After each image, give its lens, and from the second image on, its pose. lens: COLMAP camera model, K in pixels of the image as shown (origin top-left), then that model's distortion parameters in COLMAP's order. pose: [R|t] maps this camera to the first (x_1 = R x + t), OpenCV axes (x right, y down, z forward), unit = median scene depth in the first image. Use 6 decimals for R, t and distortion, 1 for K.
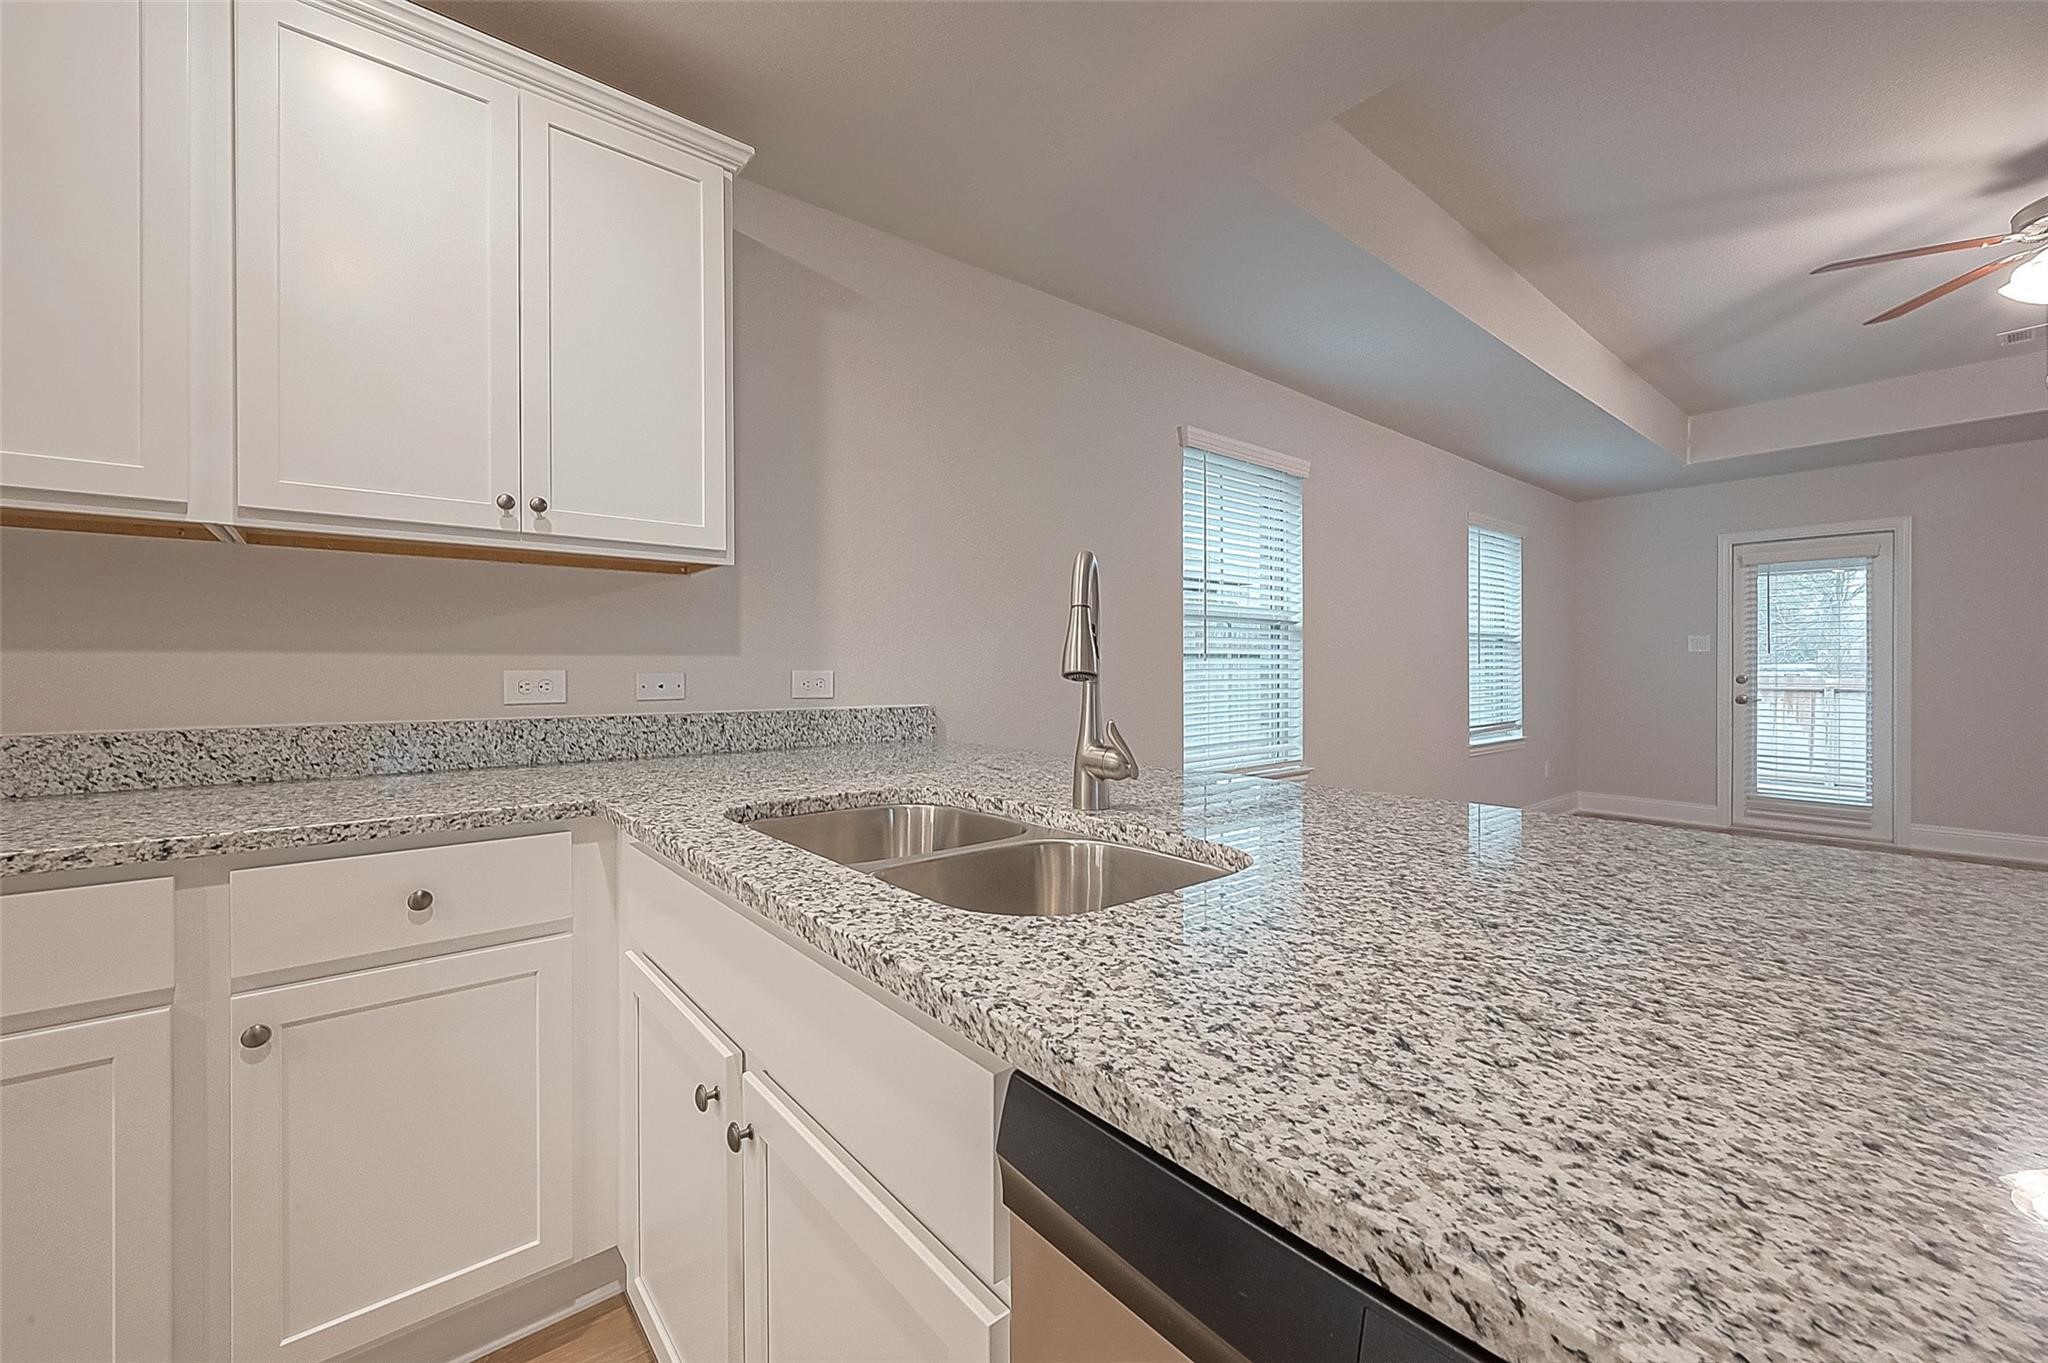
lens RADIAL K [[807.4, 0, 1024.0], [0, 807.4, 681.5], [0, 0, 1]] dist [0.000030, -0.000012]
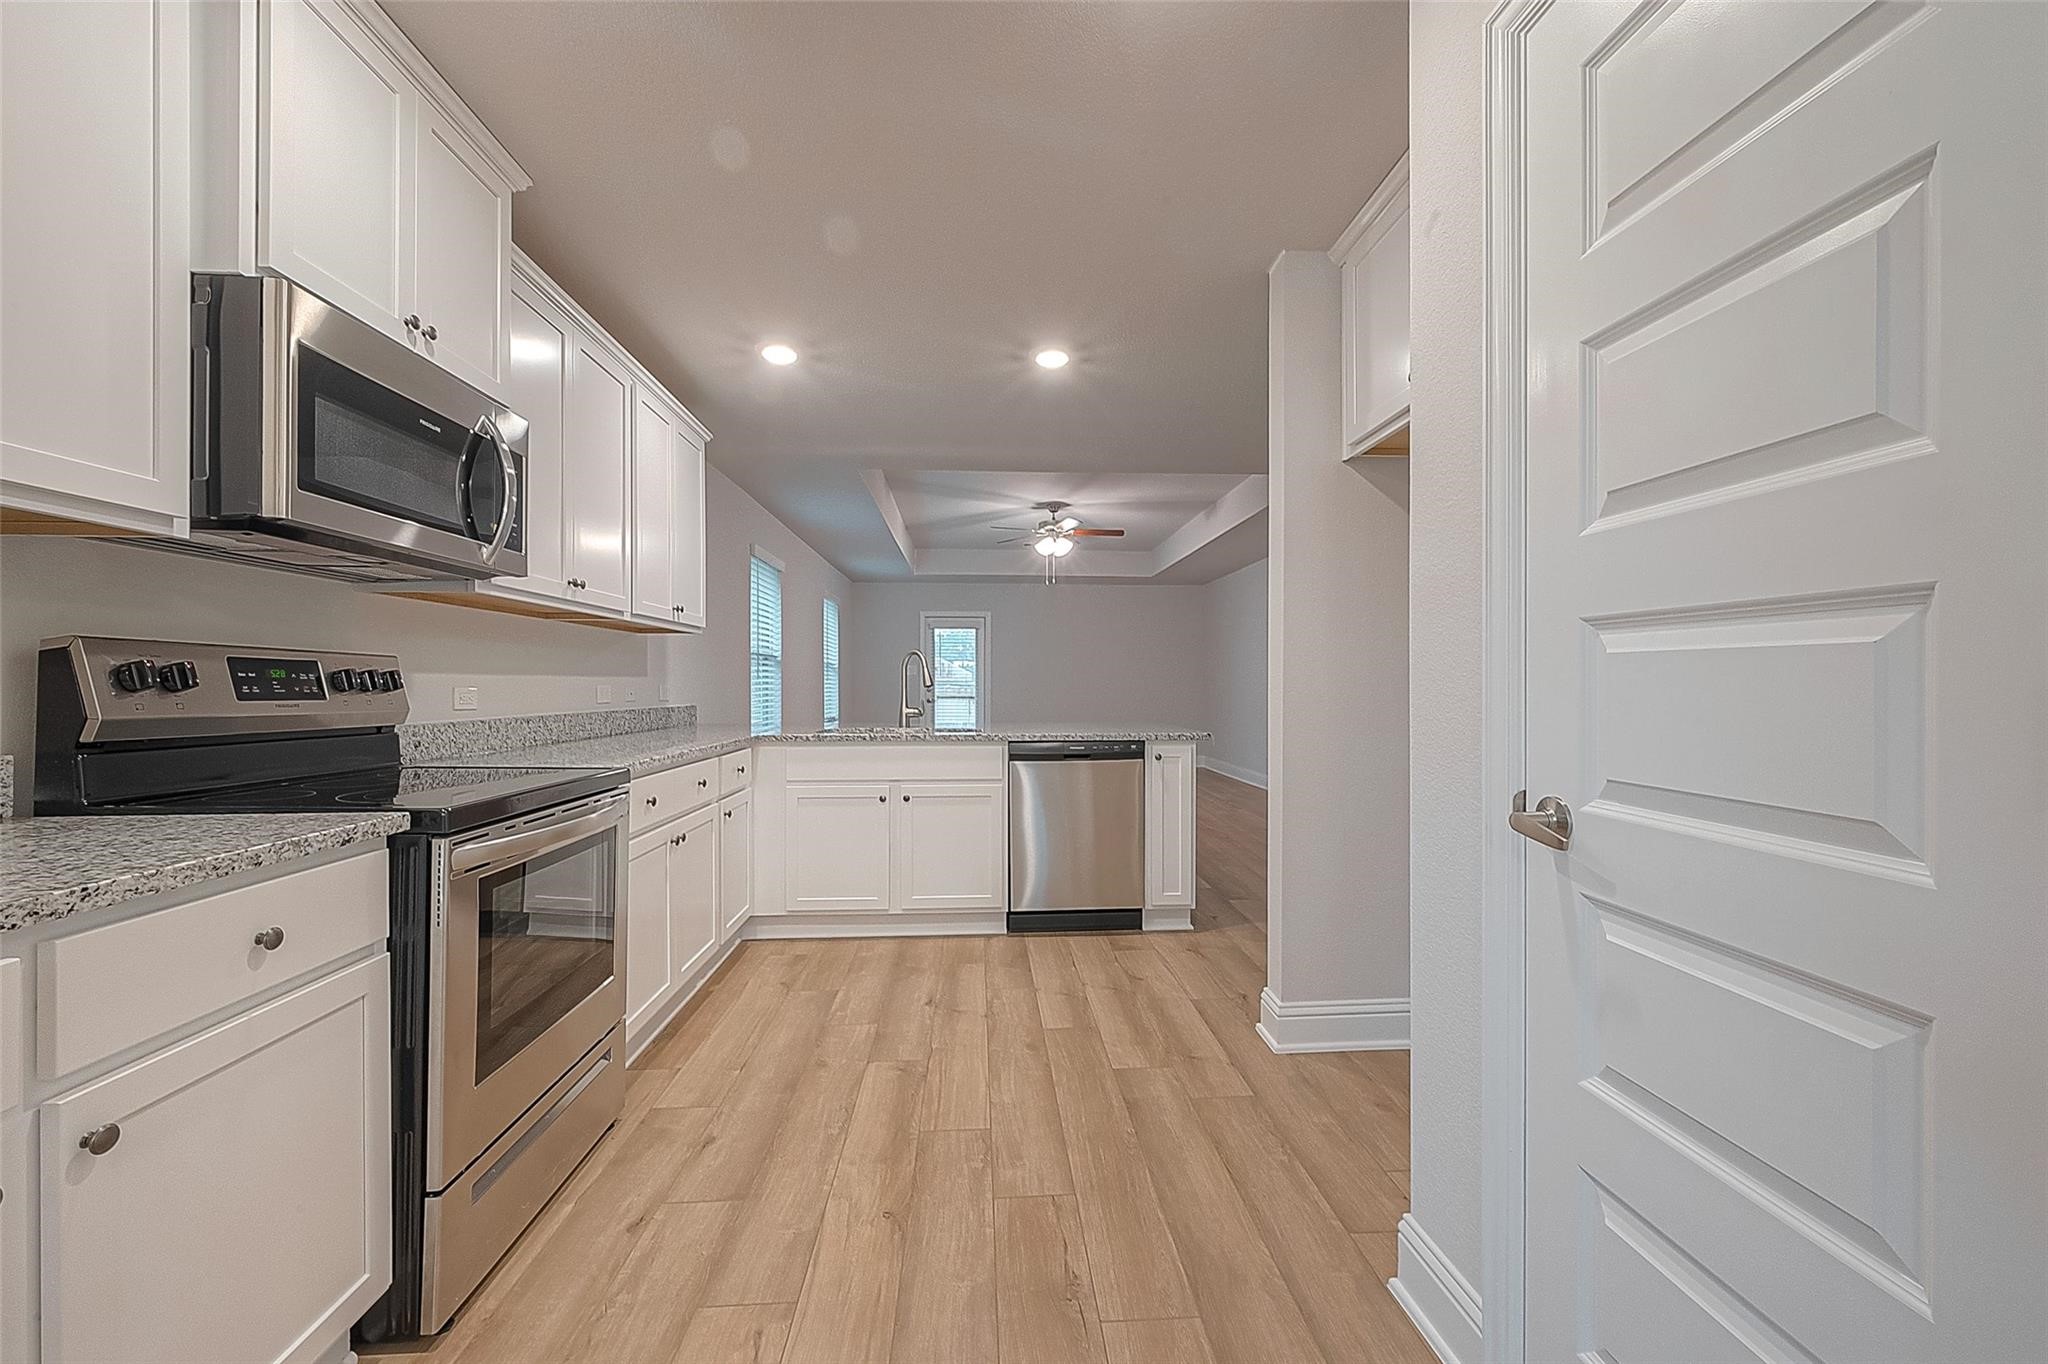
lens RADIAL K [[807.4, 0, 1024.0], [0, 807.4, 682.0], [0, 0, 1]] dist [0.000030, -0.000012]
pose [[0.589590, 0.002208, 0.807700, -0.723047], [0.012448, 0.999853, -0.011819, 0.006569], [-0.807607, 0.017023, 0.589476, -0.410030]]
